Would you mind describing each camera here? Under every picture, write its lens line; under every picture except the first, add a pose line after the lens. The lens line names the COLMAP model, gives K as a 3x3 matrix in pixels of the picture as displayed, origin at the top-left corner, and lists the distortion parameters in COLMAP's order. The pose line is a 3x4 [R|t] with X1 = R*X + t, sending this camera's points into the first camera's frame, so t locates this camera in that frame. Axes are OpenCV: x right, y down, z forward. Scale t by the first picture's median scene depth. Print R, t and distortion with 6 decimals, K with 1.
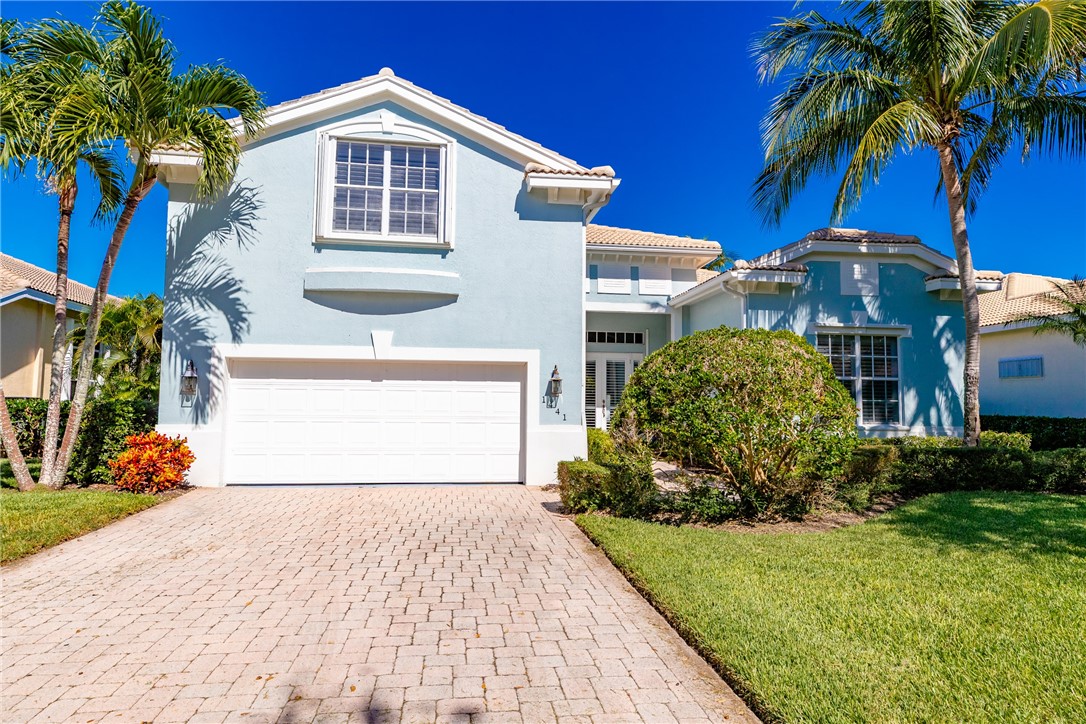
lens RADIAL K [[655.8, 0, 543.9], [0, 655.8, 360.3], [0, 0, 1]] dist [0.000373, -0.000748]
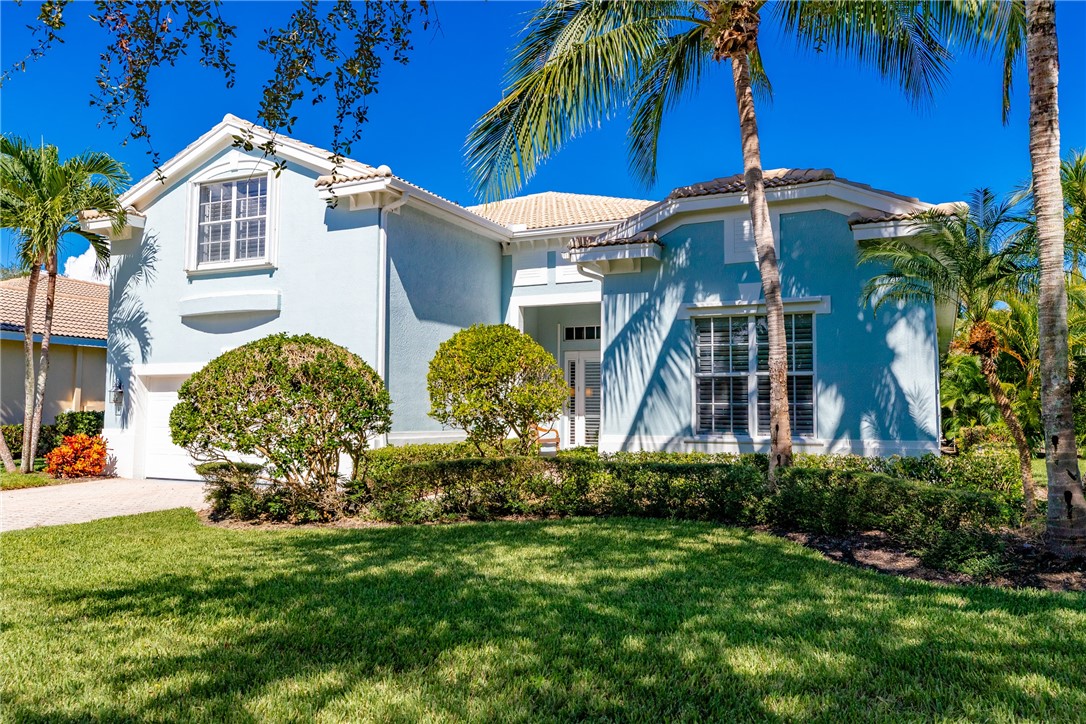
lens RADIAL K [[849.9, 0, 542.7], [0, 849.9, 362.6], [0, 0, 1]] dist [-0.004403, 0.000698]
pose [[0.826777, -0.038987, -0.561177, 1.003349], [0.041206, 0.999113, -0.008703, 0.015959], [0.561018, -0.015929, 0.827650, 0.089566]]
